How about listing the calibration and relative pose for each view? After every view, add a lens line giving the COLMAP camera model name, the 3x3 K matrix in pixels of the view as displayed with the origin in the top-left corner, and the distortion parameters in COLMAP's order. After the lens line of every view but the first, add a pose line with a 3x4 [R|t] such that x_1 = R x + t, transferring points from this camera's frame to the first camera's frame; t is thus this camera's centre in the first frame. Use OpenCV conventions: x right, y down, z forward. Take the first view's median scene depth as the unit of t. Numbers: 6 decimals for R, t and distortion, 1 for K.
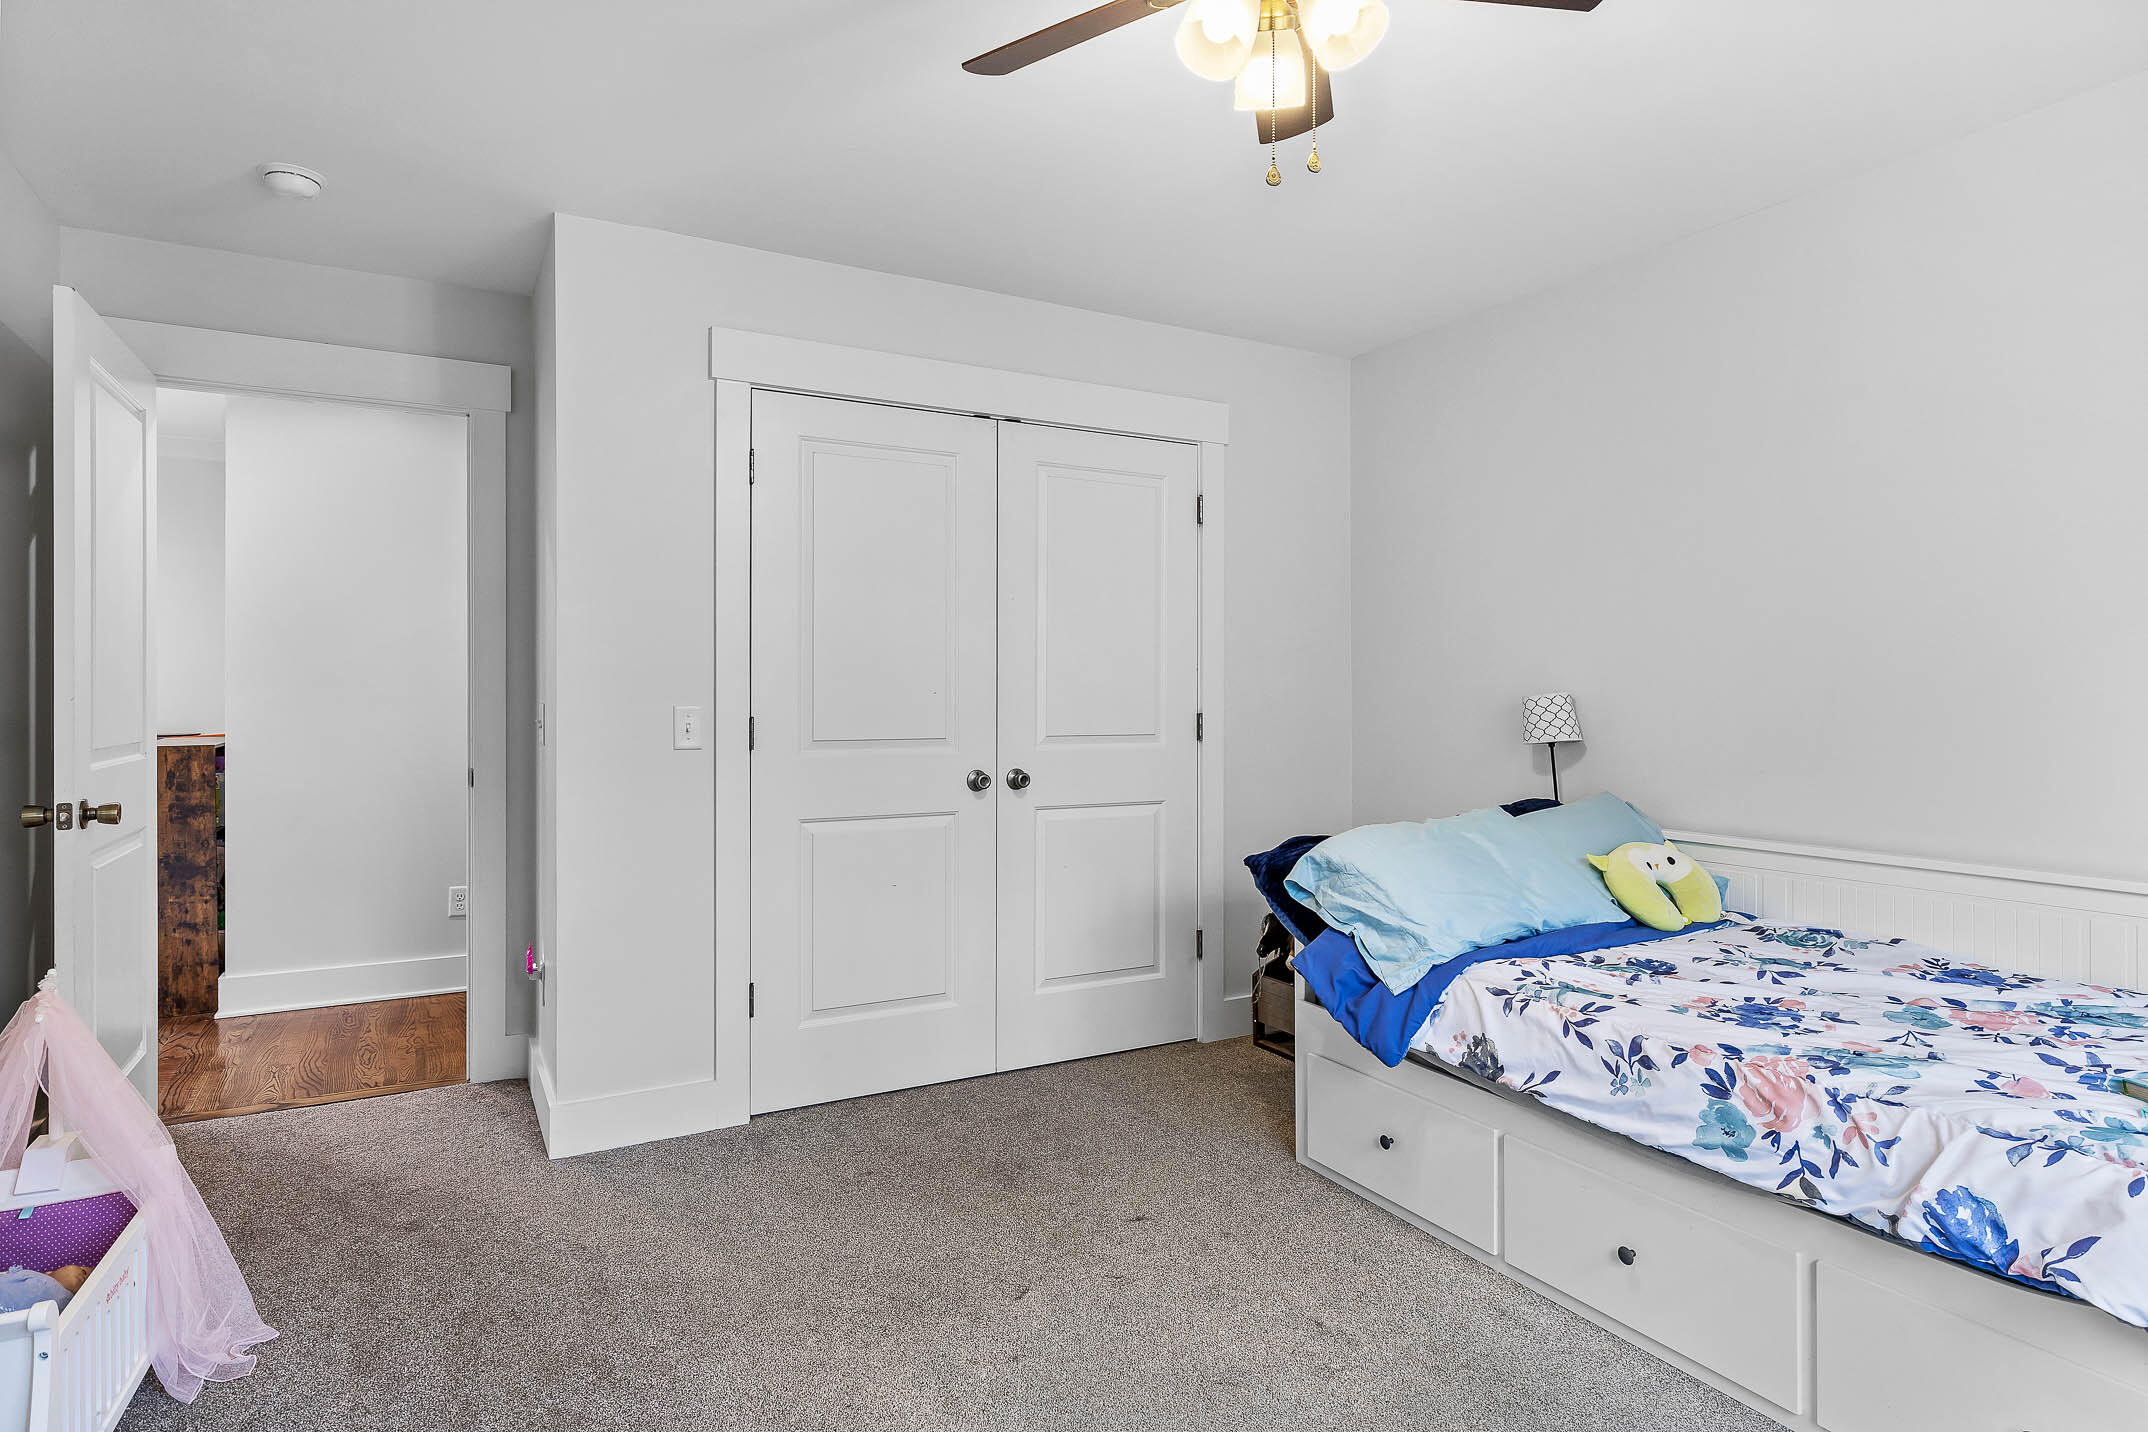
lens RADIAL K [[1178.3, 0, 1074.0], [0, 1178.3, 716.0], [0, 0, 1]] dist [-0.000244, -0.000035]
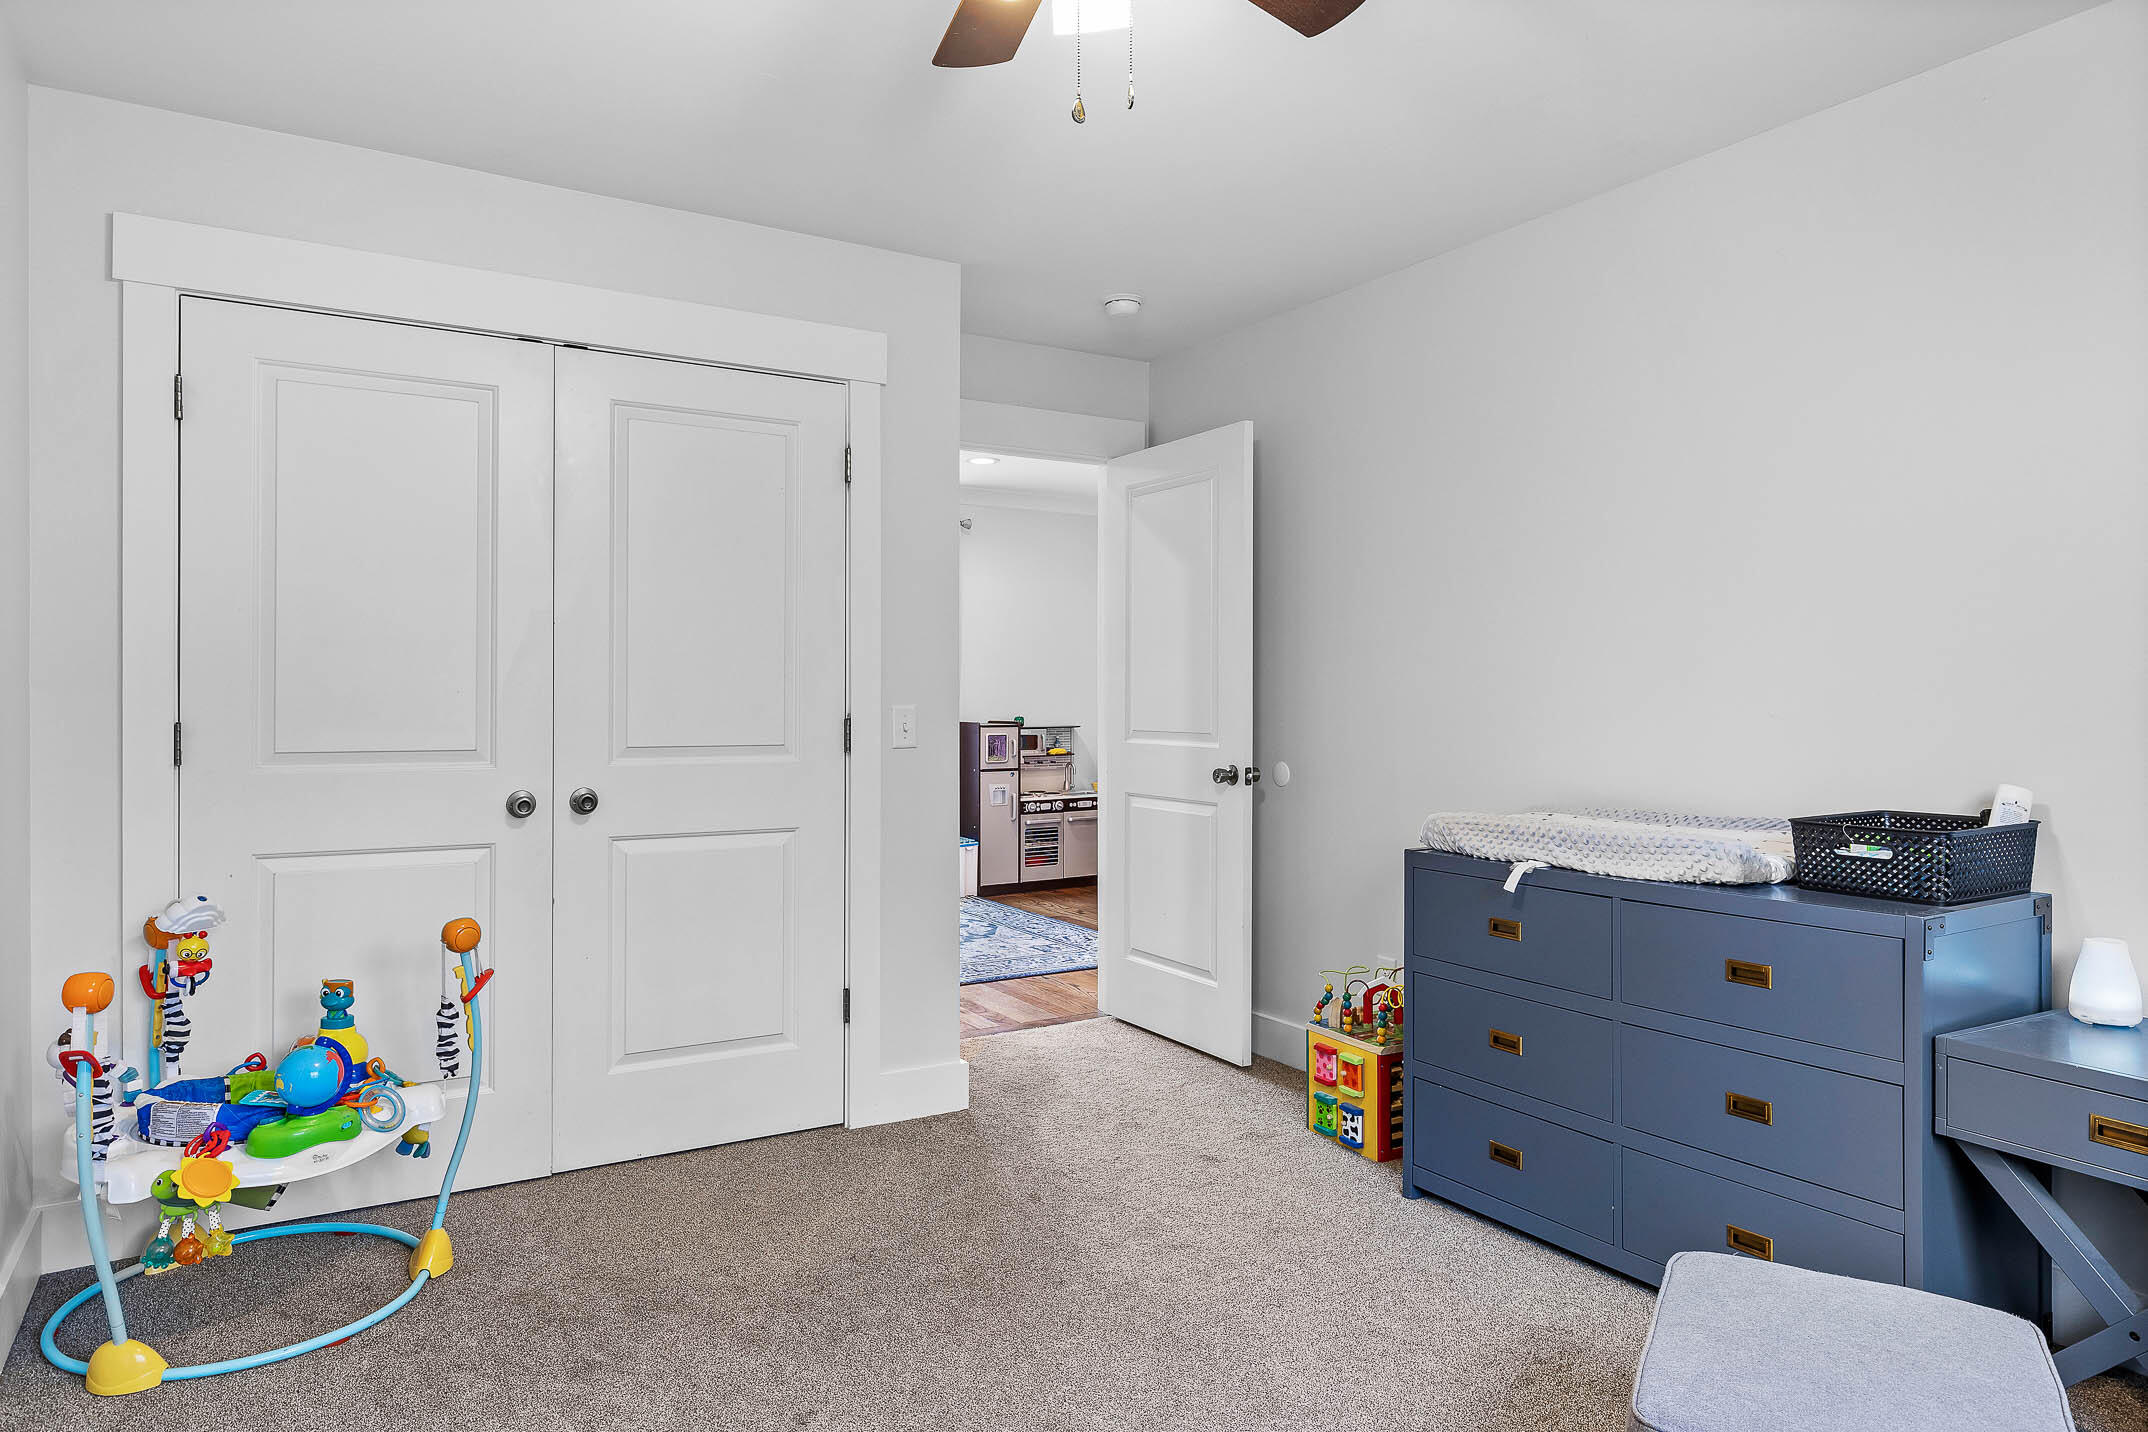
lens RADIAL K [[1256.2, 0, 1074.0], [0, 1256.2, 716.0], [0, 0, 1]] dist [0.001134, 0.001441]
pose [[0.999937, 0.002347, 0.011008, 0.251153], [-0.002326, 0.999995, -0.001984, -0.002719], [-0.011013, 0.001959, 0.999937, 0.144862]]
